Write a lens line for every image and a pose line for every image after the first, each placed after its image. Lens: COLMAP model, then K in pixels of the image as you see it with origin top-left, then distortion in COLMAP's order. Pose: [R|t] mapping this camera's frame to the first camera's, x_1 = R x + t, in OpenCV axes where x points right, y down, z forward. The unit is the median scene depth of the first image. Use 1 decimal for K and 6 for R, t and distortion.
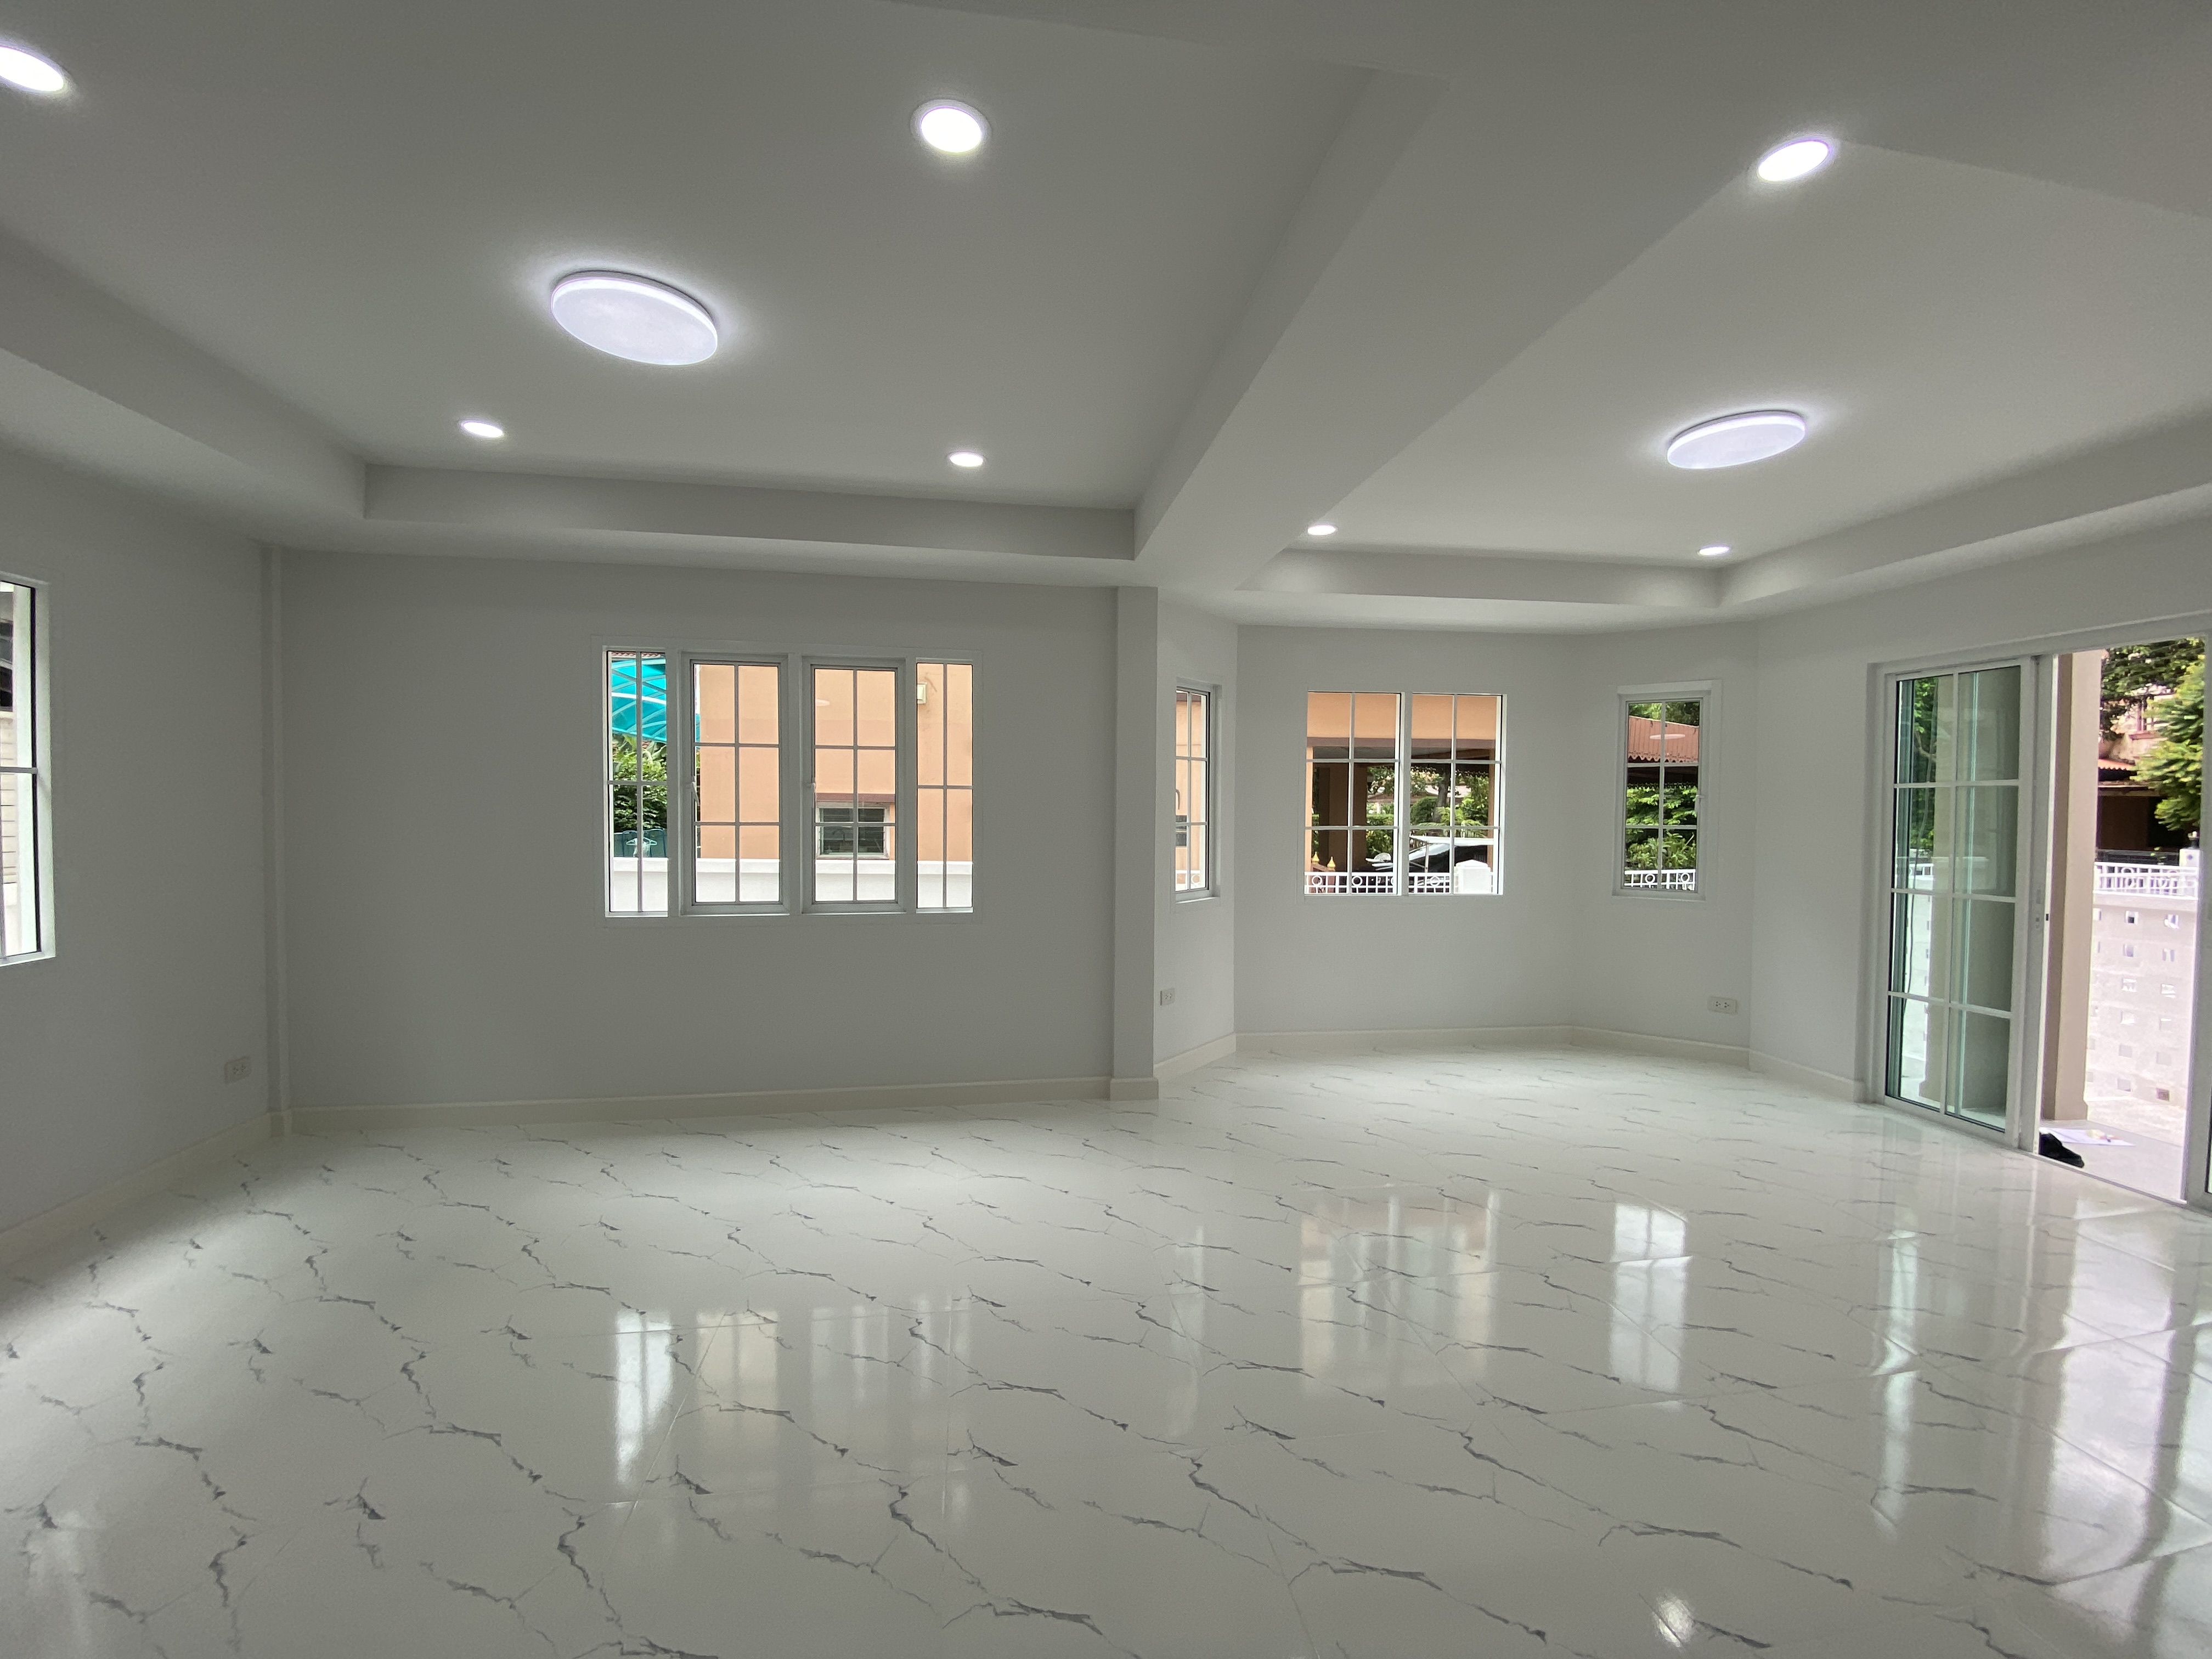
lens RADIAL K [[901.5, 0, 1106.0], [0, 901.5, 829.5], [0, 0, 1]] dist [0.070105, -0.029437]
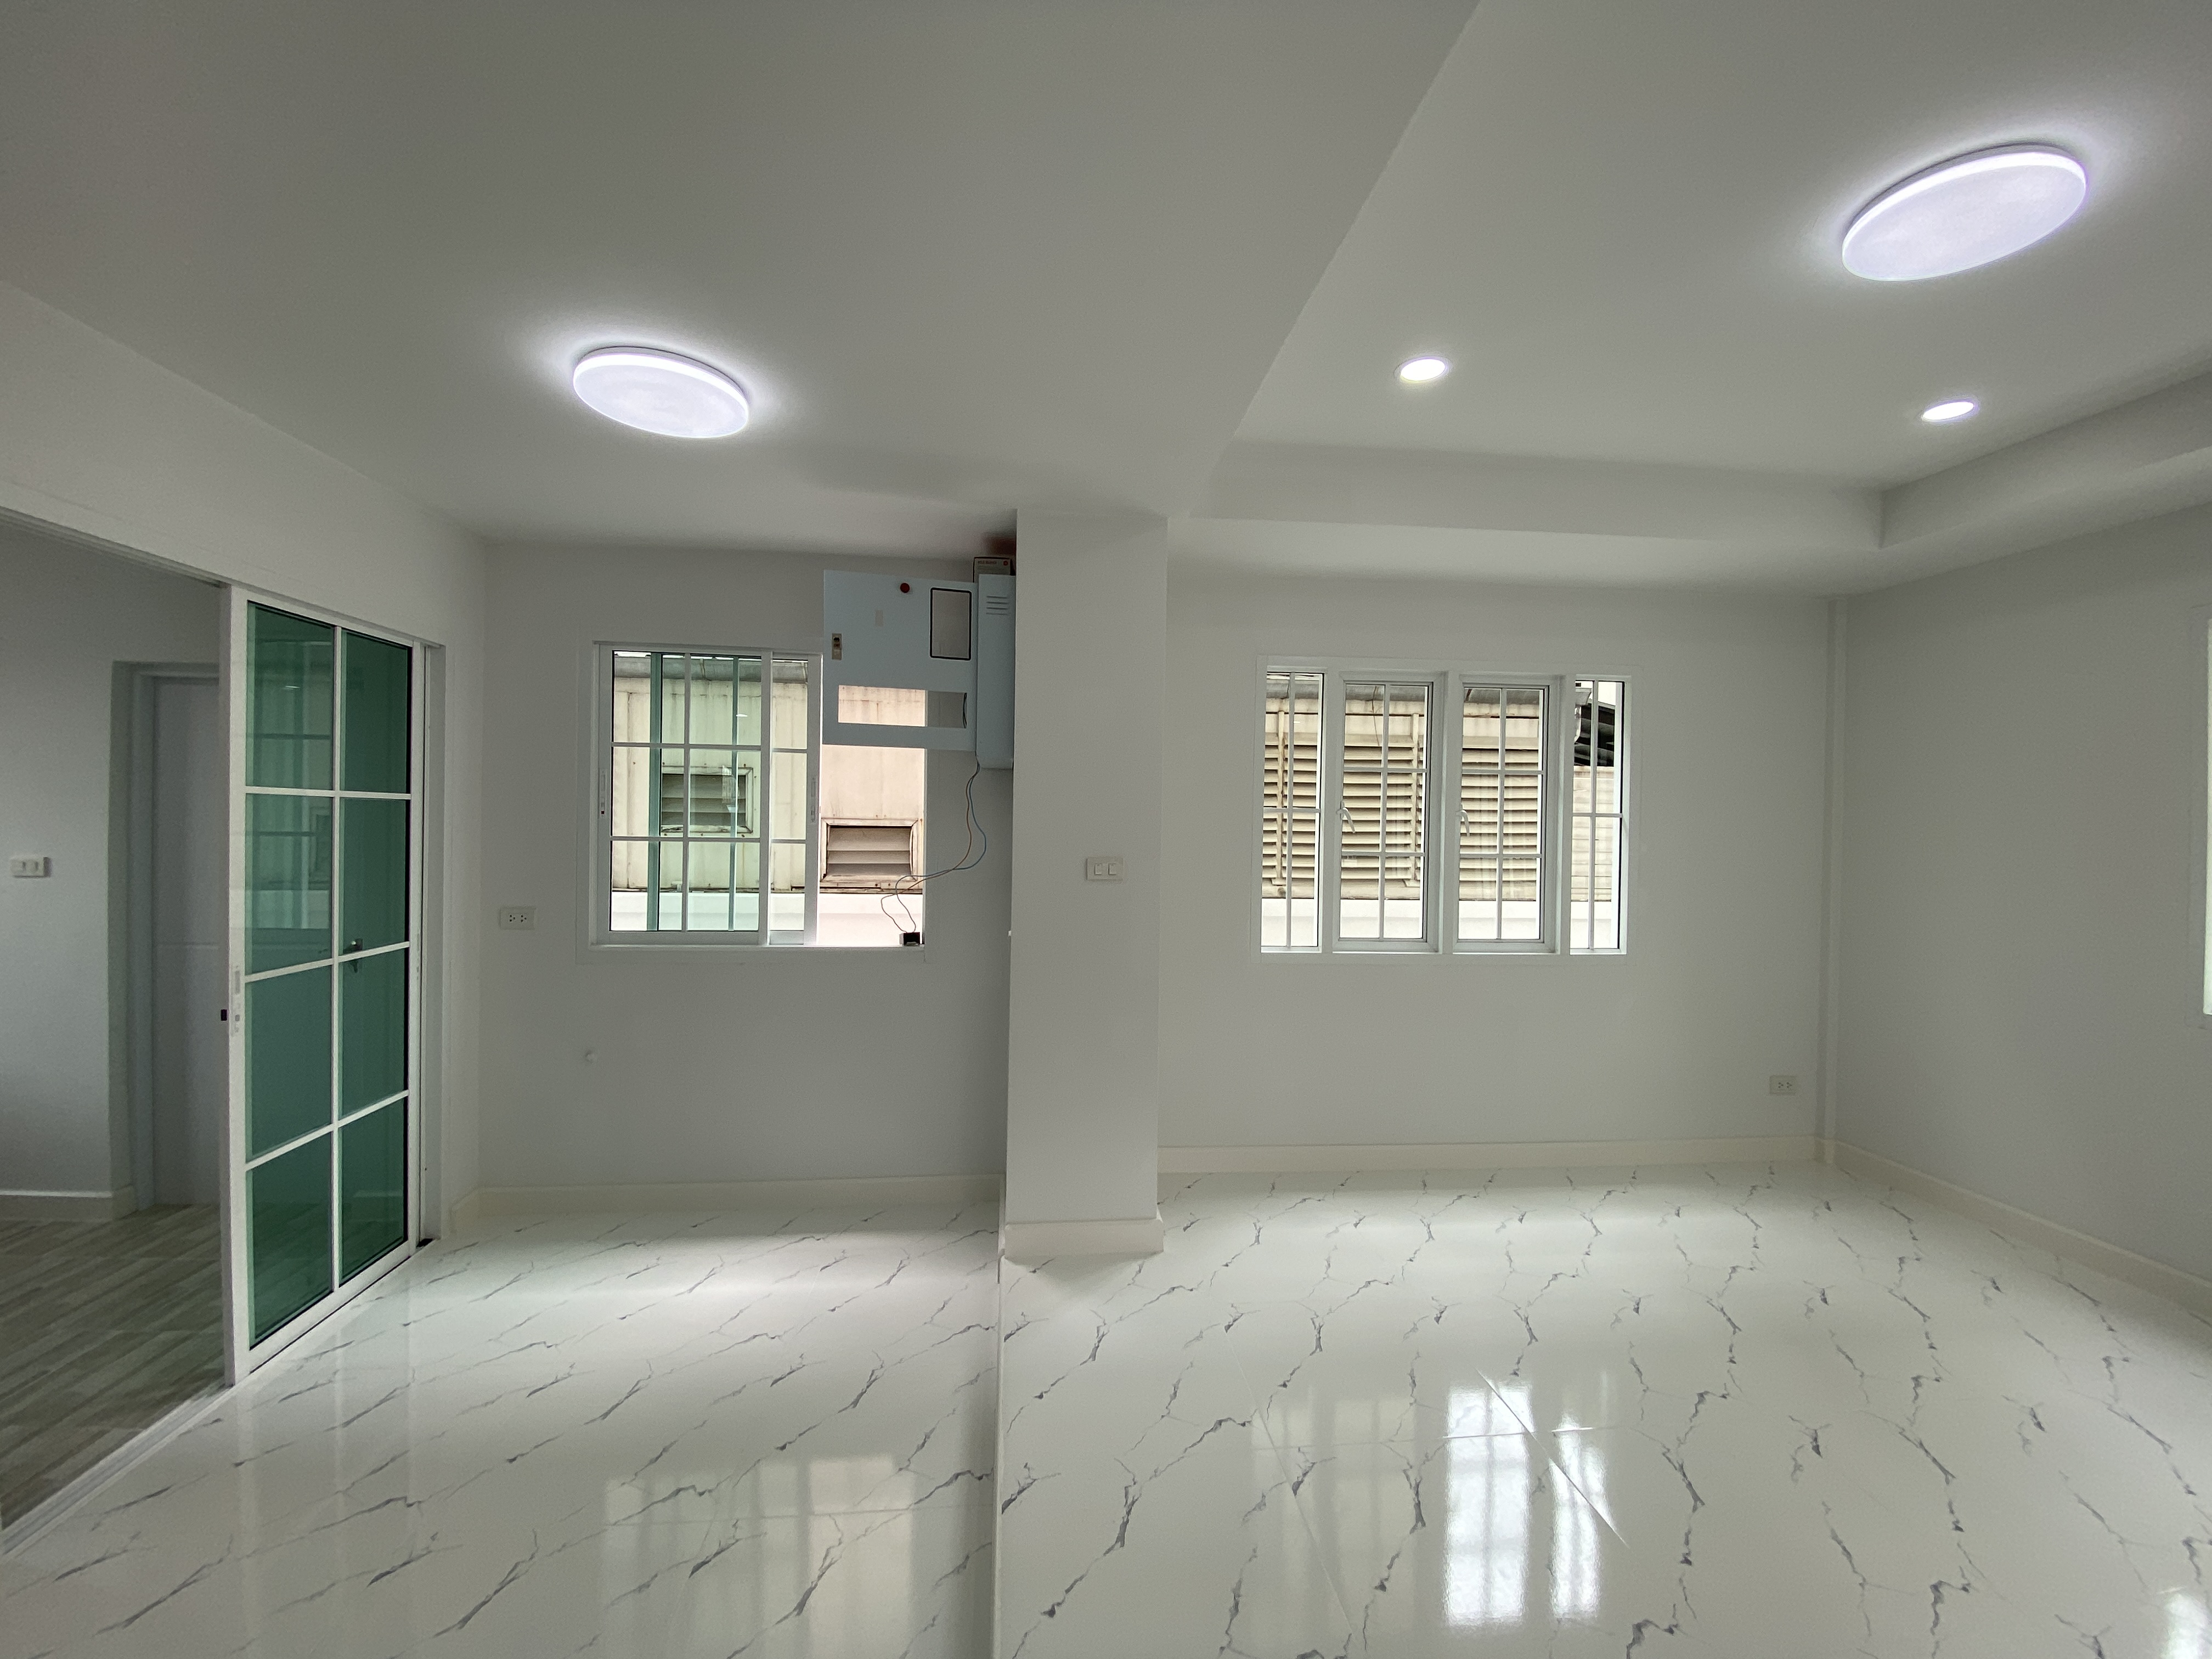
lens RADIAL K [[923.5, 0, 1106.0], [0, 923.5, 829.5], [0, 0, 1]] dist [0.009054, -0.020057]
pose [[-0.040706, -0.006033, -0.999153, 0.208764], [-0.045936, 0.998936, -0.004161, -0.002055], [0.998115, 0.045728, -0.040940, 0.276612]]
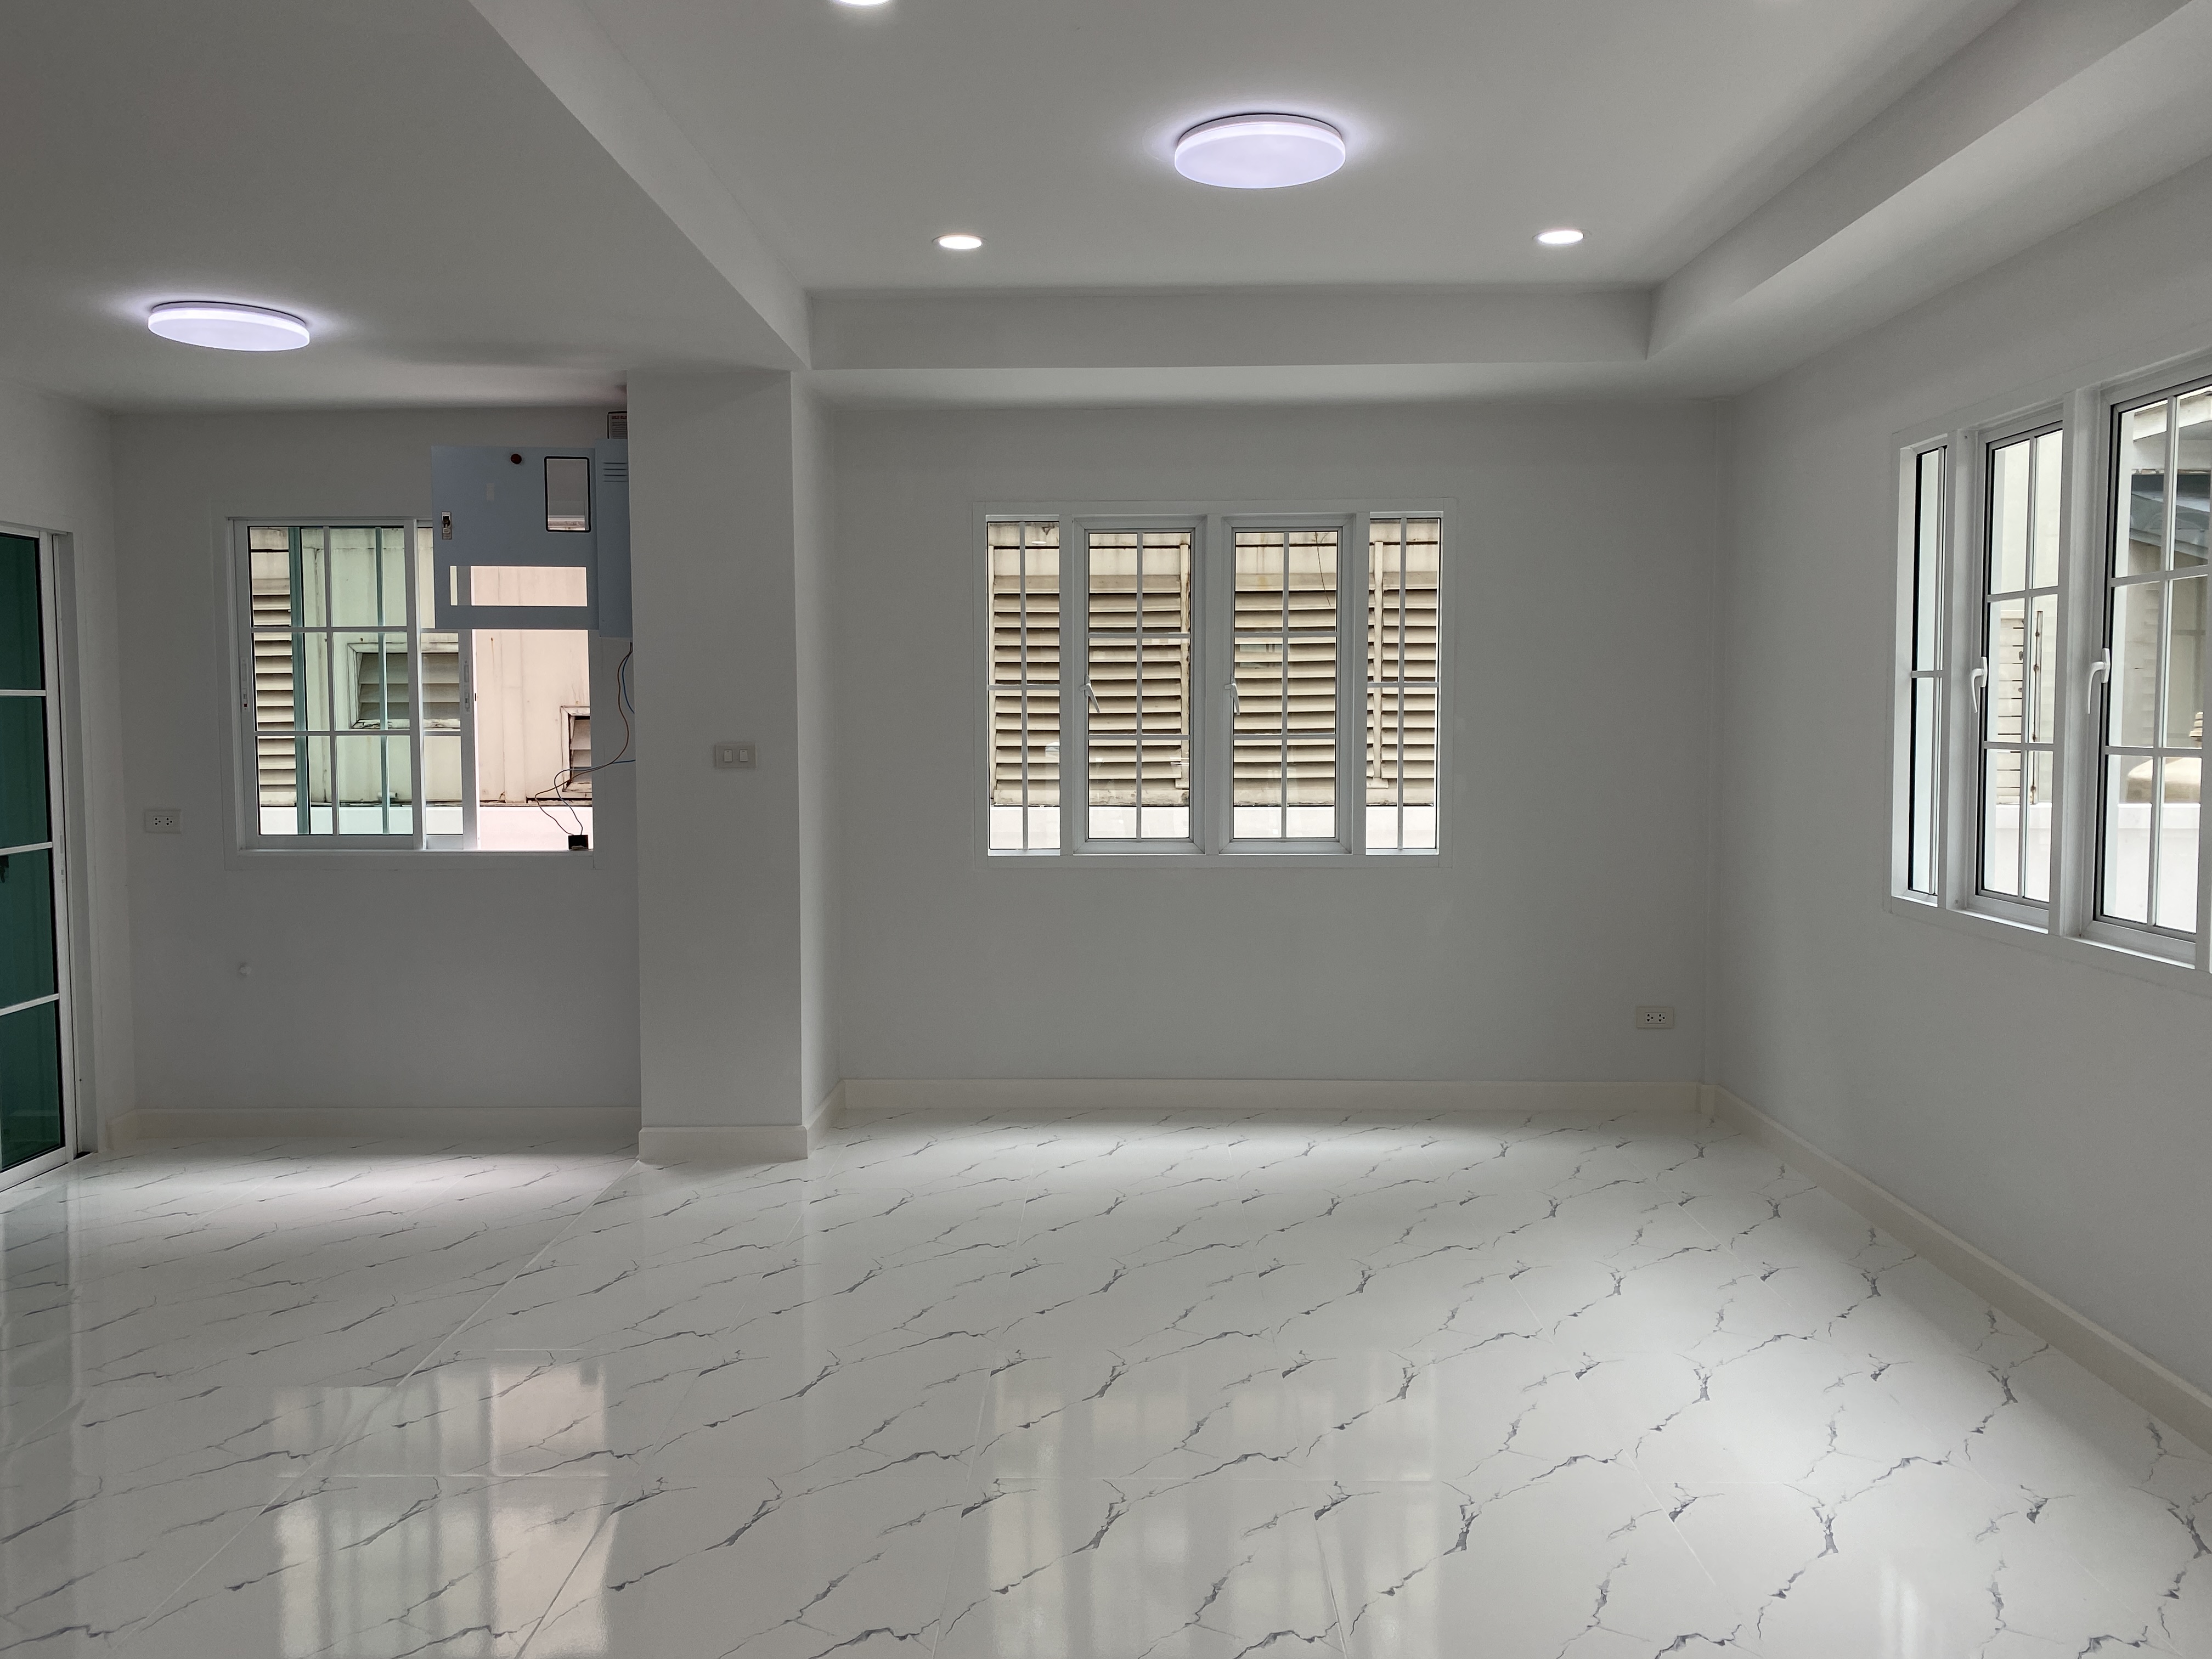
lens RADIAL K [[1750.2, 0, 1102.9], [0, 1750.2, 819.5], [0, 0, 1]] dist [0.001404, 0.000711]
pose [[-0.156637, 0.051590, -0.986308, 0.866495], [-0.027554, 0.998018, 0.056579, -0.008754], [0.987272, 0.036039, -0.154905, 0.848308]]
